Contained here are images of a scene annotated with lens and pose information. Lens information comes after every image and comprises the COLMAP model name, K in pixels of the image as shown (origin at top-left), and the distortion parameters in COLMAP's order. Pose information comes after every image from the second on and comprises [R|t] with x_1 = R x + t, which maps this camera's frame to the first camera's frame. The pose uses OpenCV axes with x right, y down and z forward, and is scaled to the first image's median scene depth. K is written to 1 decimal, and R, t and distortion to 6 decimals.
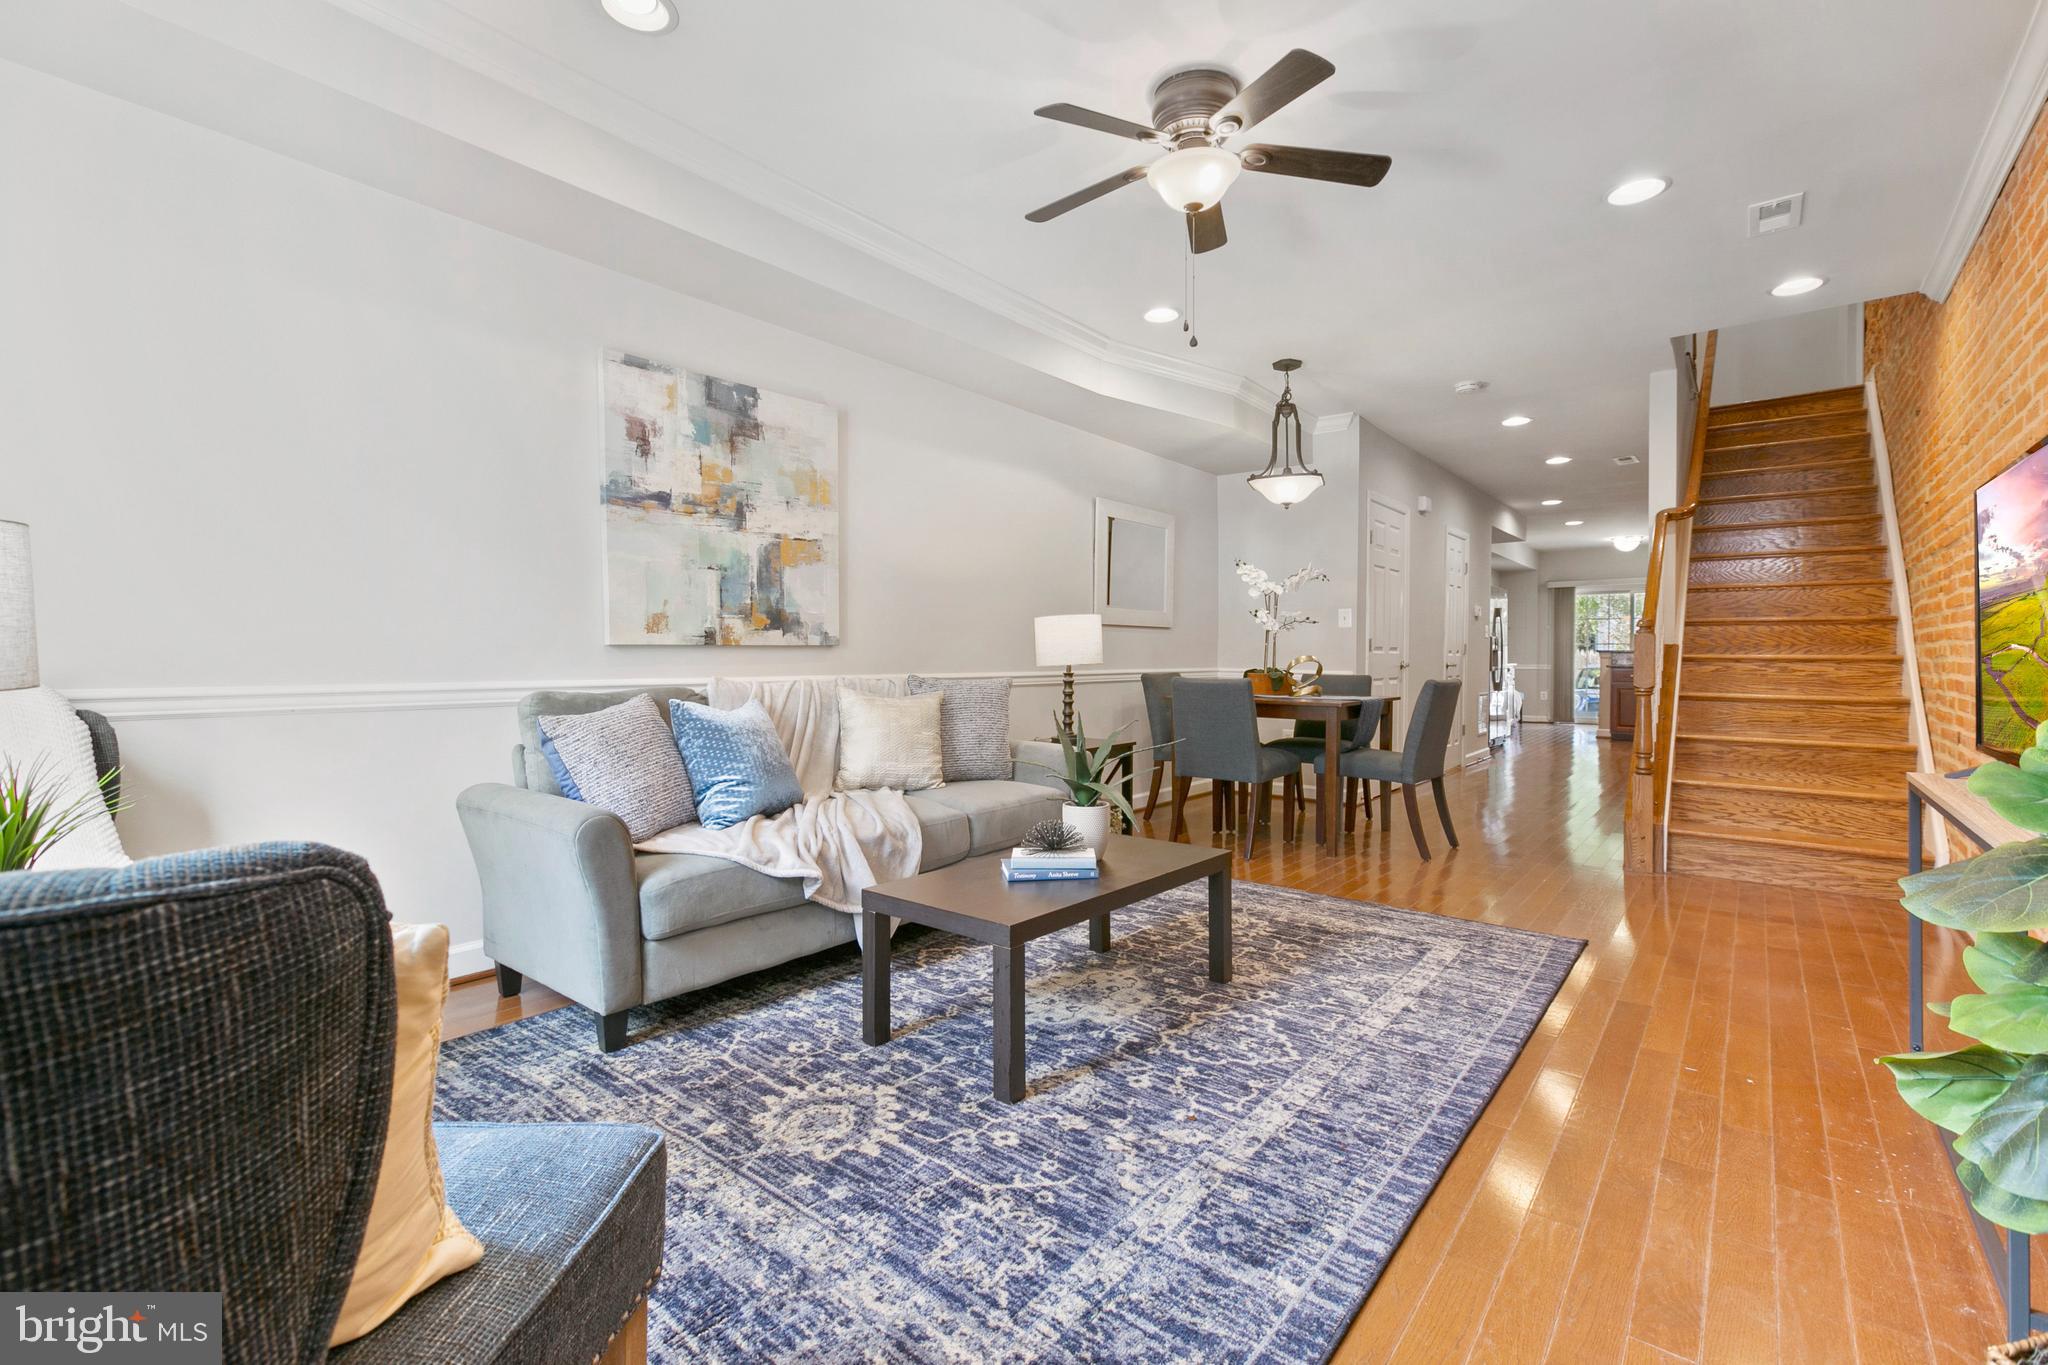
lens RADIAL K [[916.5, 0, 1011.9], [0, 916.5, 689.4], [0, 0, 1]] dist [-0.019420, 0.010623]
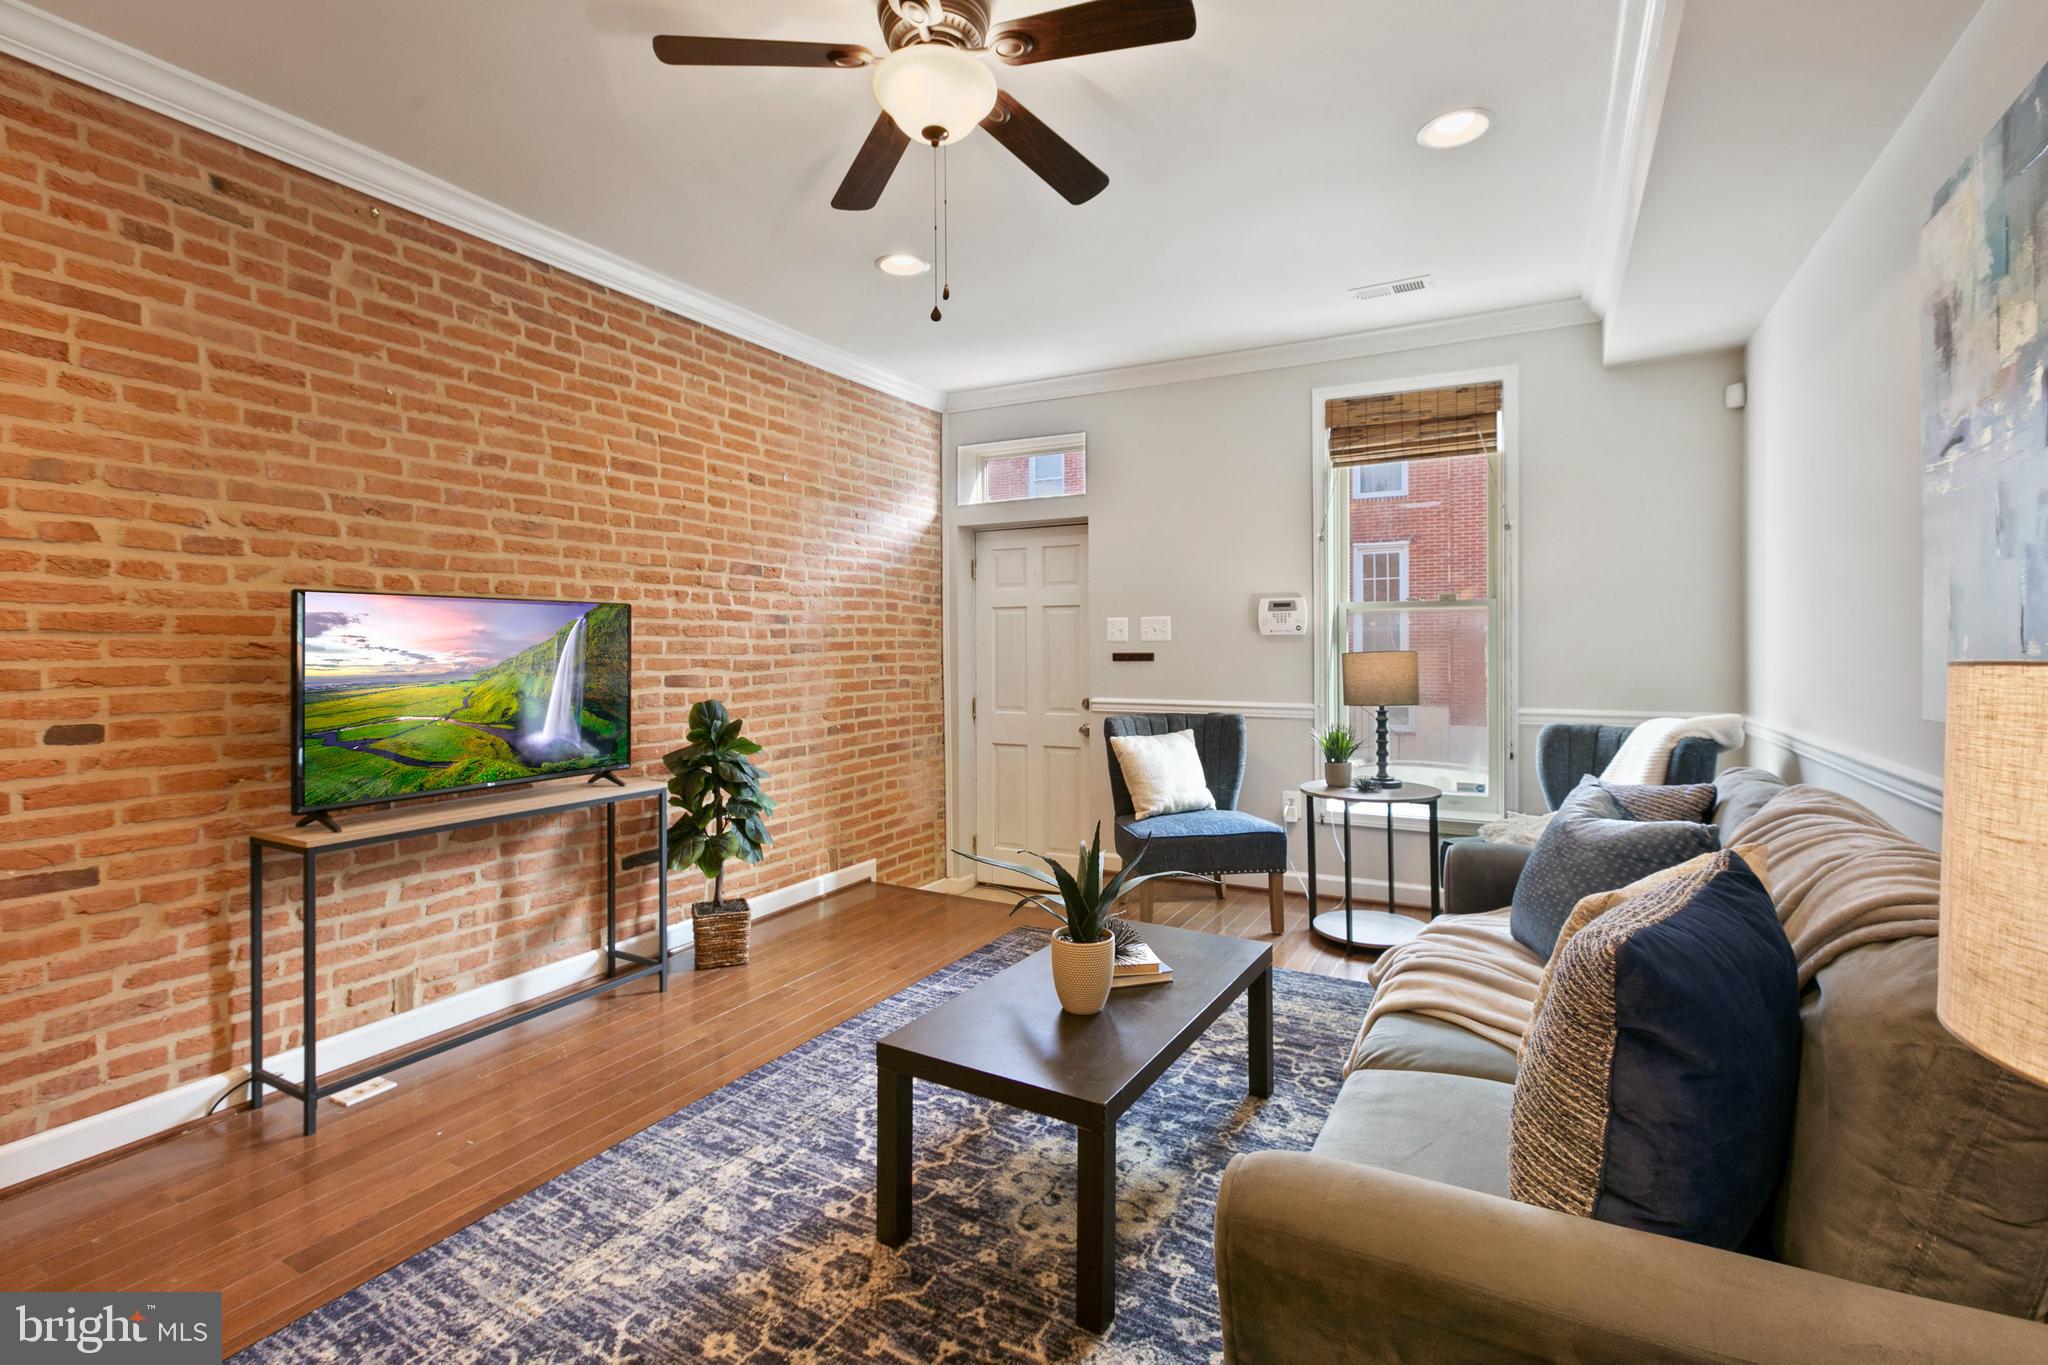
lens RADIAL K [[901.7, 0, 1052.4], [0, 901.7, 647.8], [0, 0, 1]] dist [-0.004715, 0.010219]
pose [[-0.977732, 0.006930, -0.209745, 0.267020], [0.000578, 0.999540, 0.030333, -0.135836], [0.209859, 0.029536, -0.977285, 1.757419]]
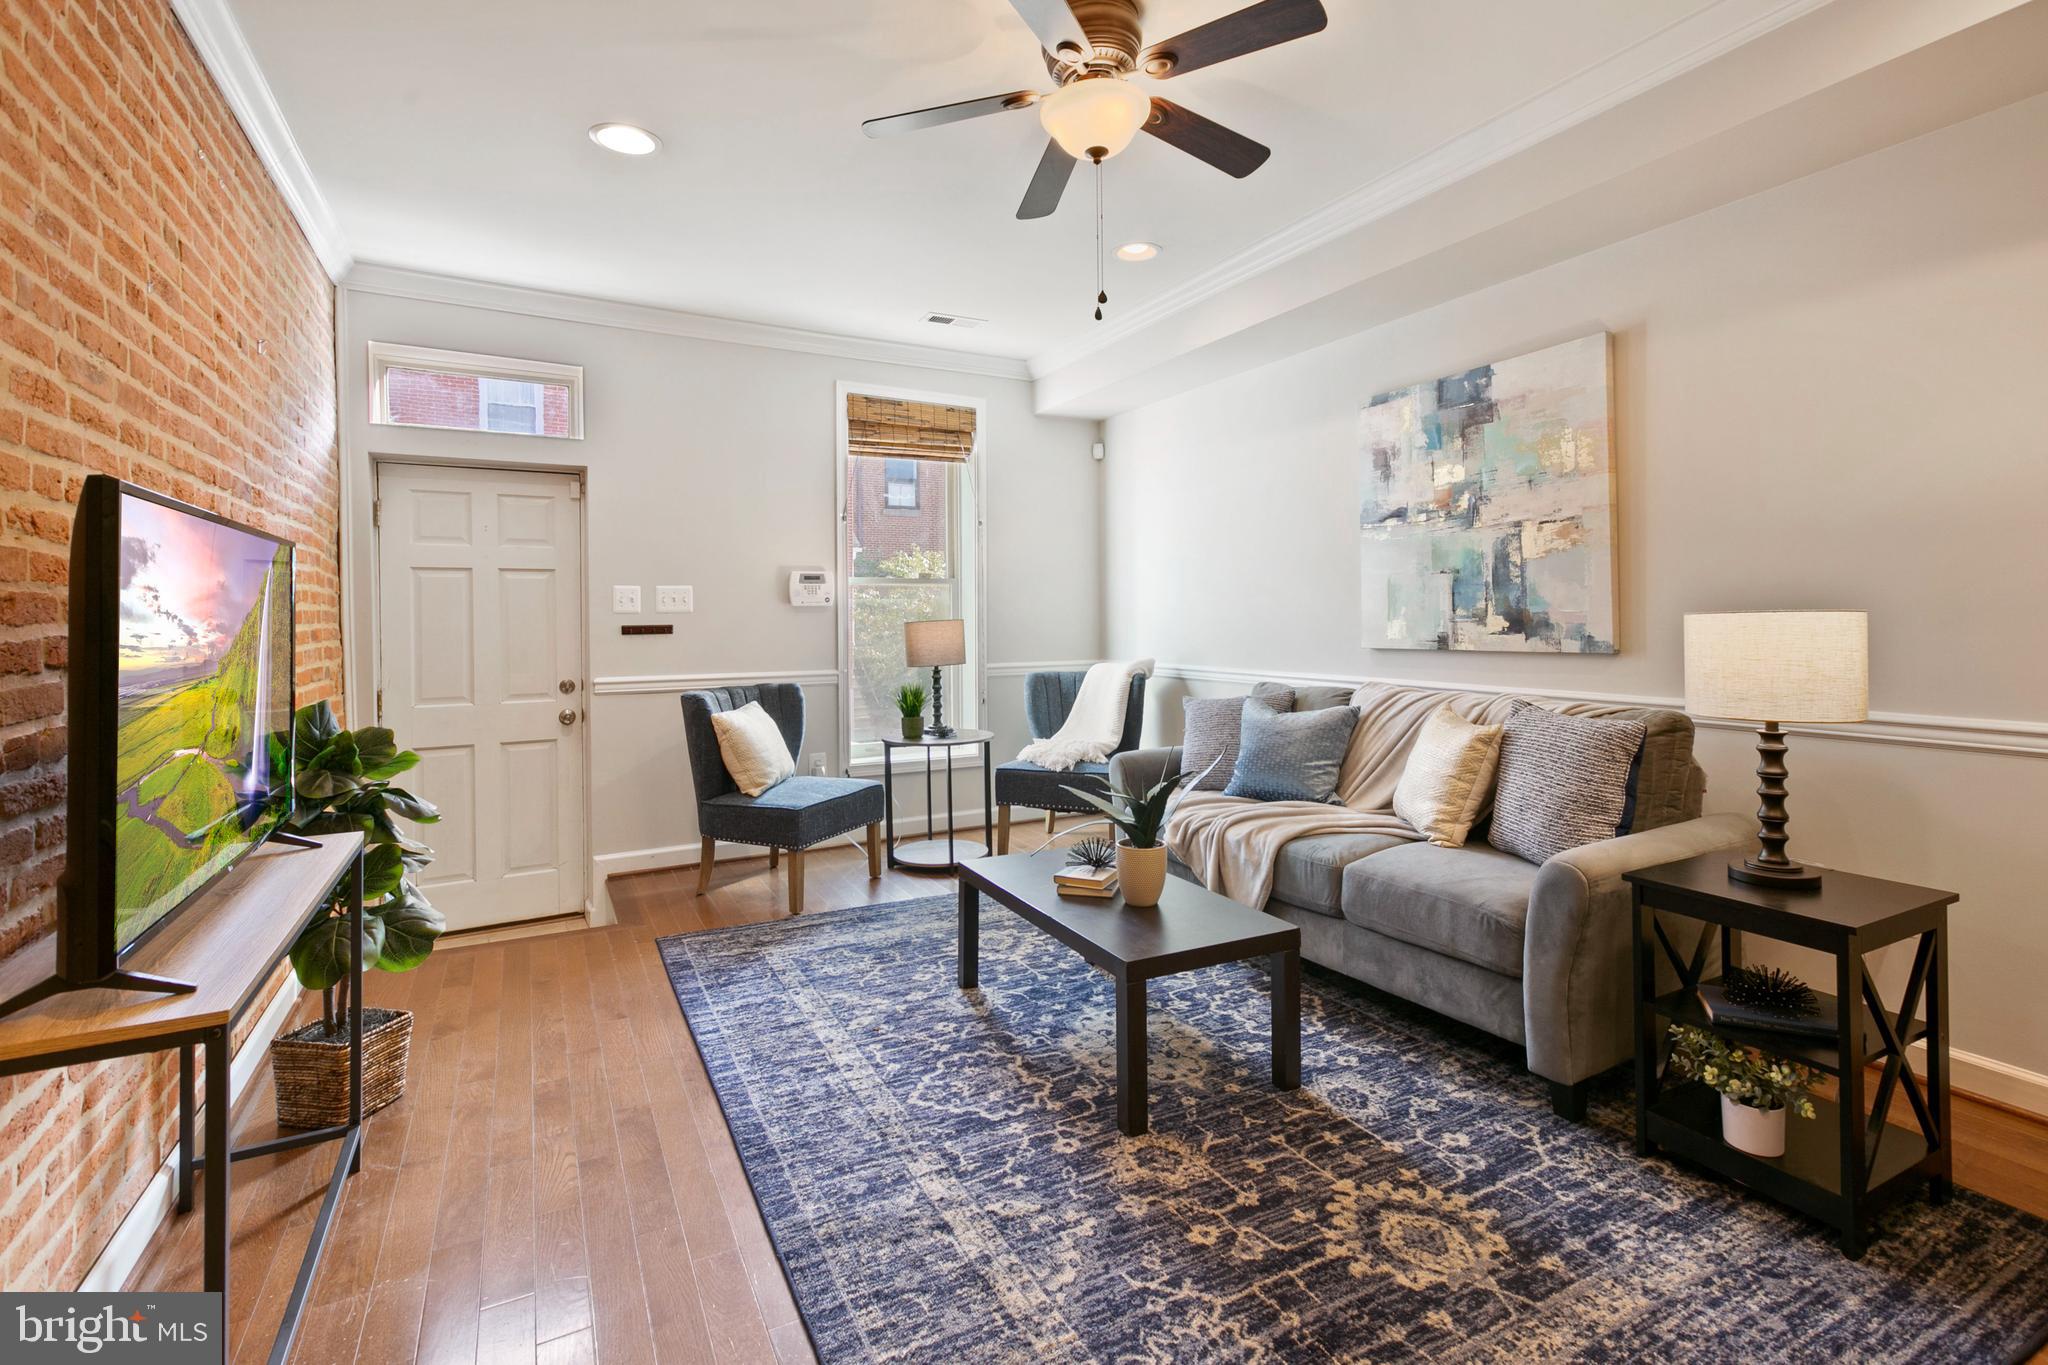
lens RADIAL K [[920.3, 0, 1015.9], [0, 920.3, 629.5], [0, 0, 1]] dist [-0.000194, 0.000630]
pose [[-0.386065, 0.018432, -0.922287, 1.017815], [-0.017131, 0.999485, 0.027146, -0.118696], [0.922312, 0.026280, -0.385550, 1.271304]]
